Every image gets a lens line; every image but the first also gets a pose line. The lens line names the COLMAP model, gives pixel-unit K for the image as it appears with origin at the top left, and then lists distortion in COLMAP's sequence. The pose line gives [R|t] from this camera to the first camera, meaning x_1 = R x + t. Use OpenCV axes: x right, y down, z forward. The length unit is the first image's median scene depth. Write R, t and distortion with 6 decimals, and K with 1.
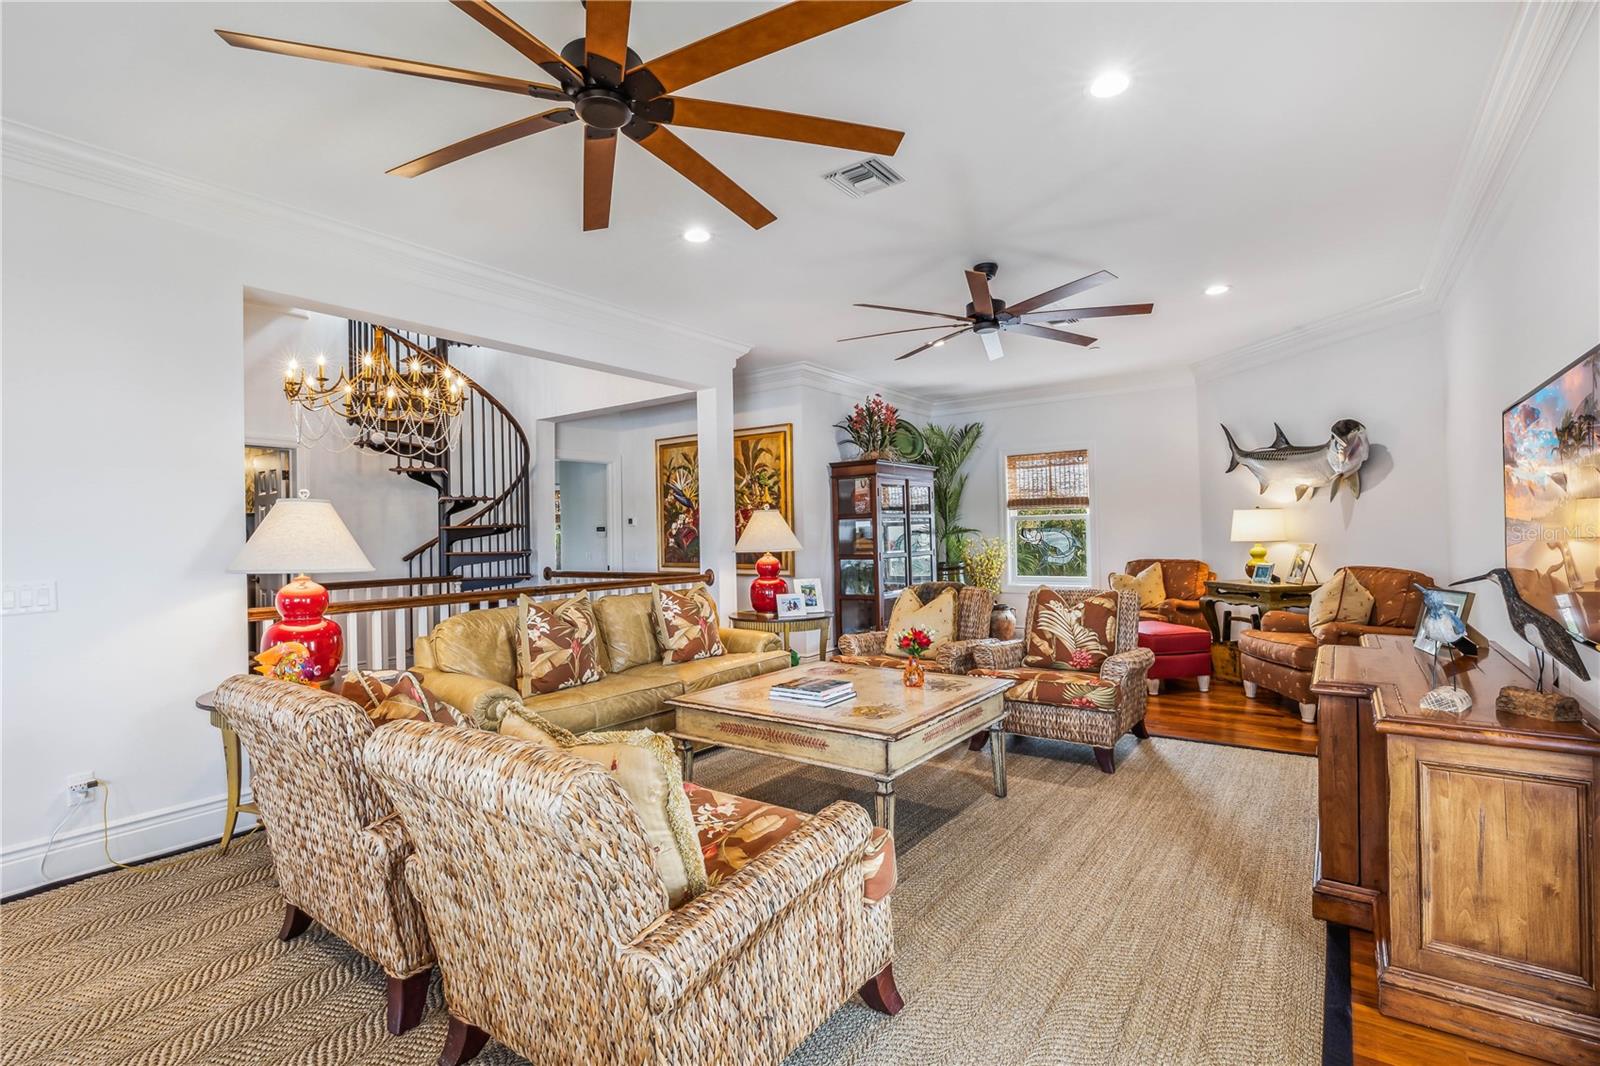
lens RADIAL K [[743.2, 0, 800.6], [0, 743.2, 534.5], [0, 0, 1]] dist [-0.009229, -0.000098]
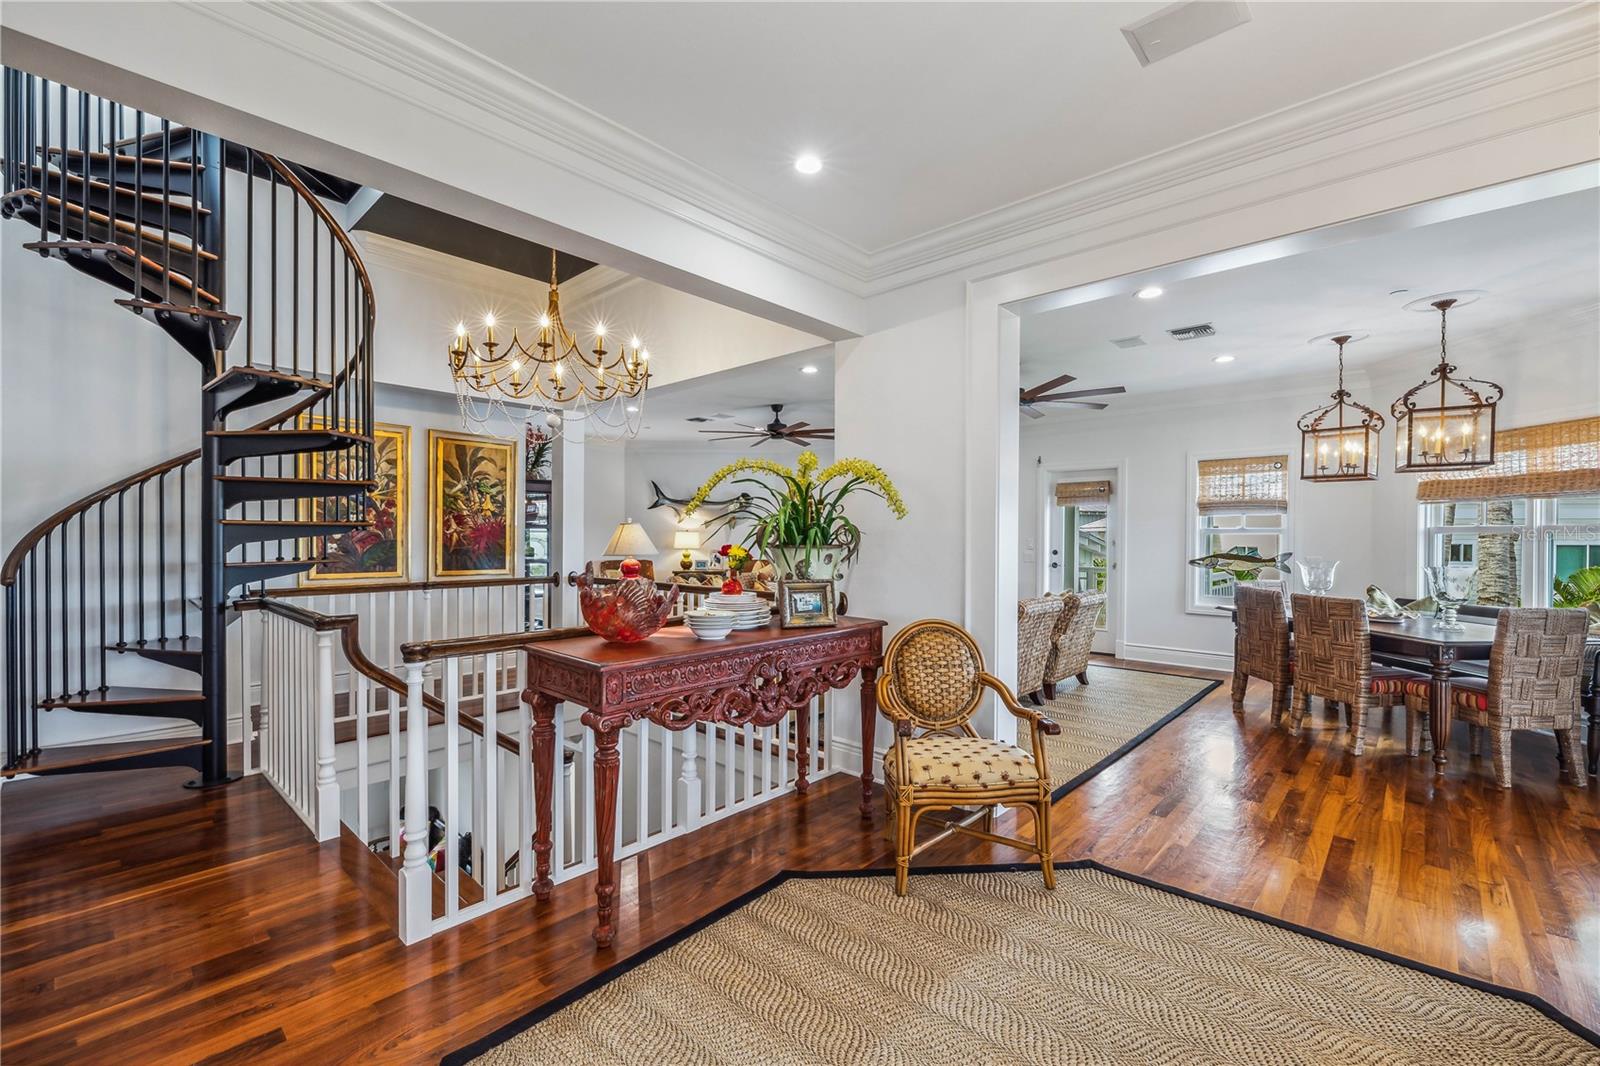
lens RADIAL K [[673.0, 0, 806.1], [0, 673.0, 540.5], [0, 0, 1]] dist [-0.000735, -0.000027]
pose [[0.109366, 0.013706, 0.993907, -1.025982], [-0.007119, 0.999890, -0.013005, 0.009622], [-0.993976, -0.005653, 0.109452, 0.504599]]
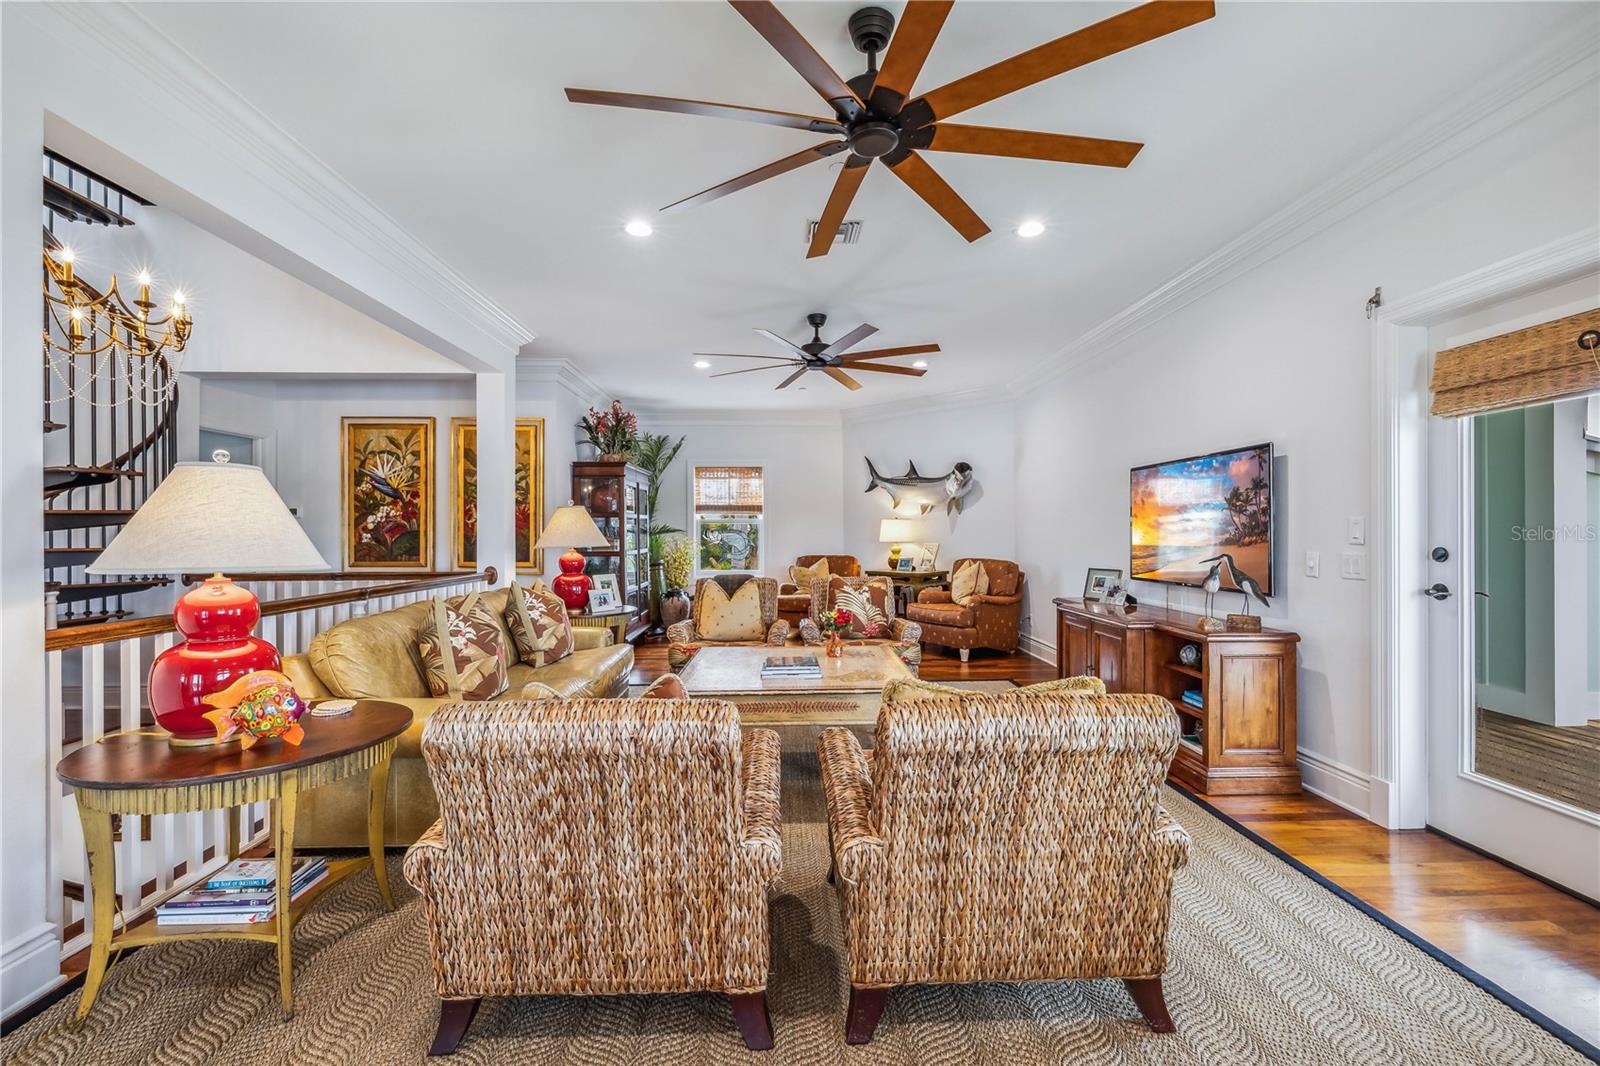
lens RADIAL K [[673.0, 0, 807.1], [0, 673.0, 537.4], [0, 0, 1]] dist [-0.000735, -0.000027]
pose [[0.786648, 0.012485, 0.617275, -0.309982], [-0.012799, 0.999910, -0.003913, 0.007674], [-0.617269, -0.004822, 0.786738, 0.088044]]
